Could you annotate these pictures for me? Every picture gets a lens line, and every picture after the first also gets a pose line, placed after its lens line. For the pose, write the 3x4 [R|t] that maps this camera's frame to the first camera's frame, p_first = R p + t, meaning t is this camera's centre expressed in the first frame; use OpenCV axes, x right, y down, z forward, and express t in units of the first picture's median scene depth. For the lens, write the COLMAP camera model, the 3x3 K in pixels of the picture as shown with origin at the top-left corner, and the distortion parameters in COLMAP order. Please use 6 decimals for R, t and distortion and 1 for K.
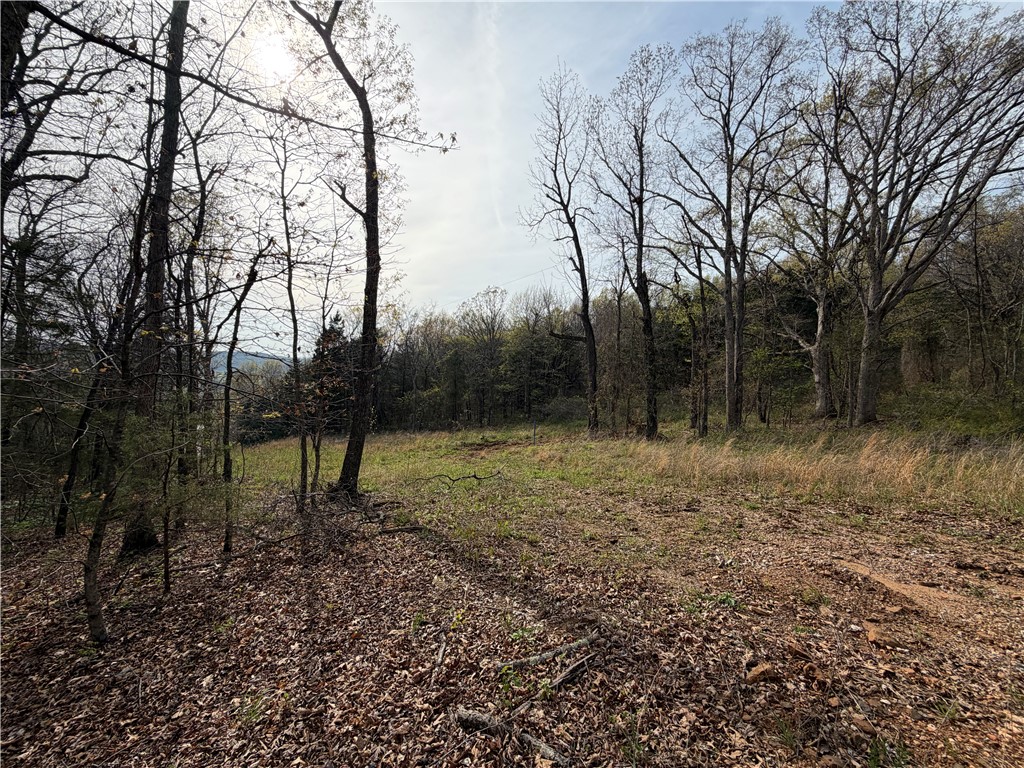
lens RADIAL K [[407.4, 0, 509.9], [0, 407.4, 380.8], [0, 0, 1]] dist [0.001611, -0.000204]
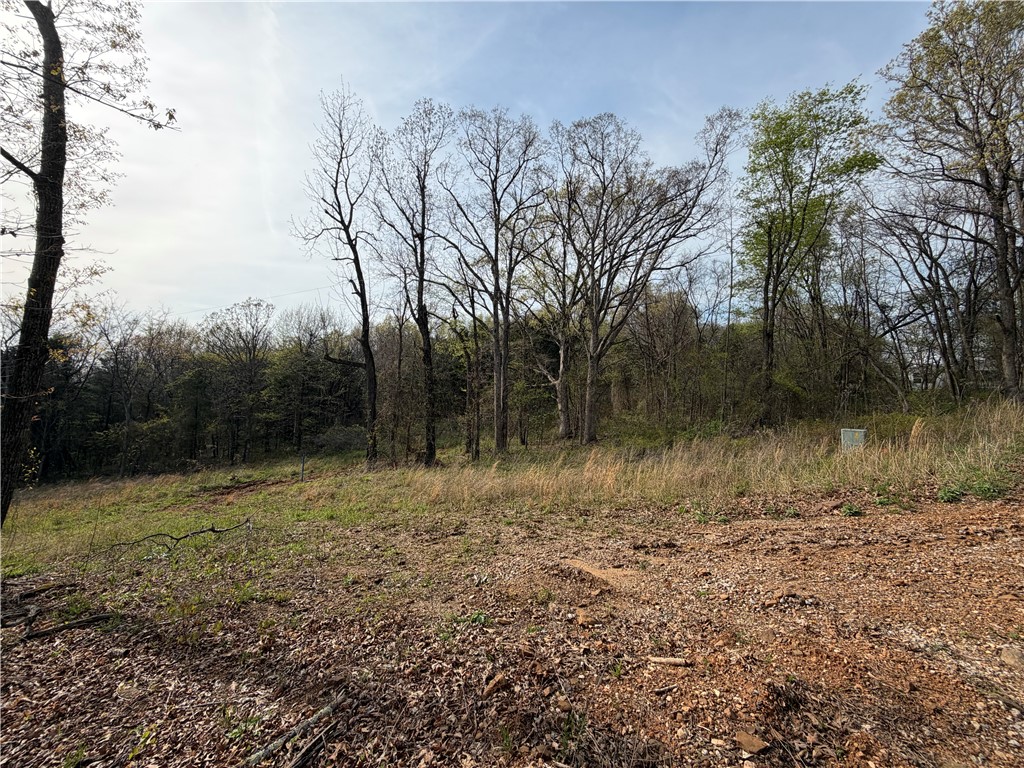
lens RADIAL K [[407.4, 0, 509.9], [0, 407.4, 380.8], [0, 0, 1]] dist [0.001611, -0.000204]
pose [[0.868993, 0.033071, 0.493718, 0.012768], [0.000086, 0.997754, -0.066984, -0.002766], [-0.494824, 0.058251, 0.867039, -0.001309]]
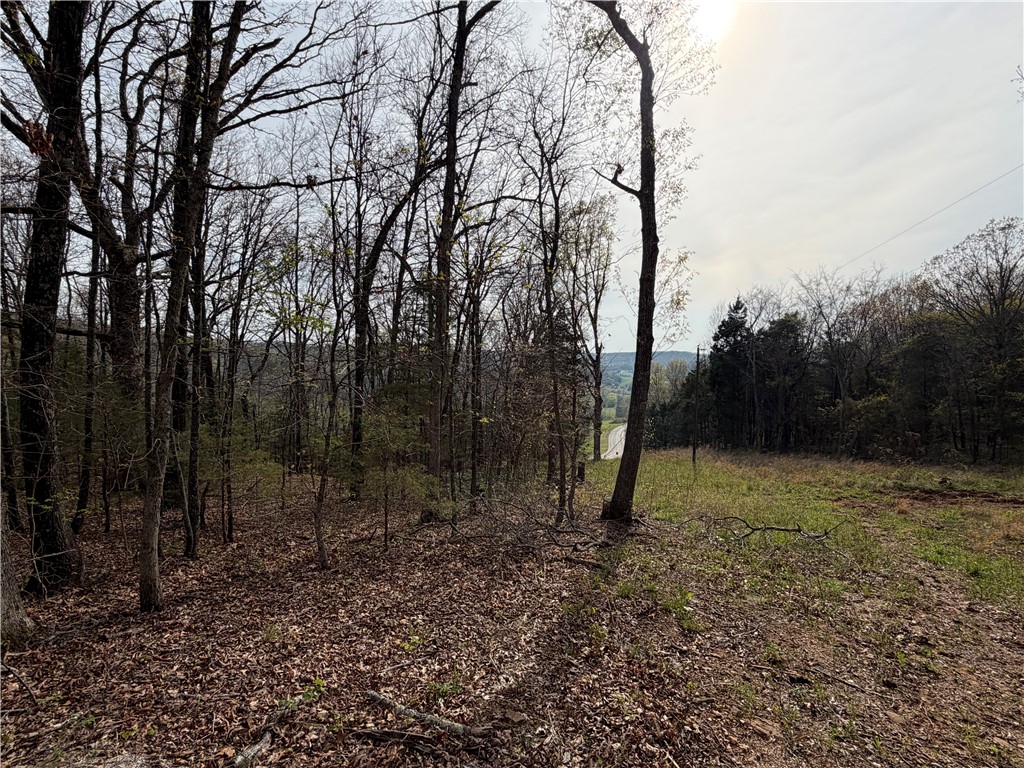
lens RADIAL K [[501.1, 0, 511.7], [0, 501.1, 380.3], [0, 0, 1]] dist [0.002004, 0.000252]
pose [[0.639244, 0.001147, -0.769003, 0.188452], [-0.004412, 0.999988, -0.002176, -0.007367], [0.768992, 0.004784, 0.639241, 0.084198]]
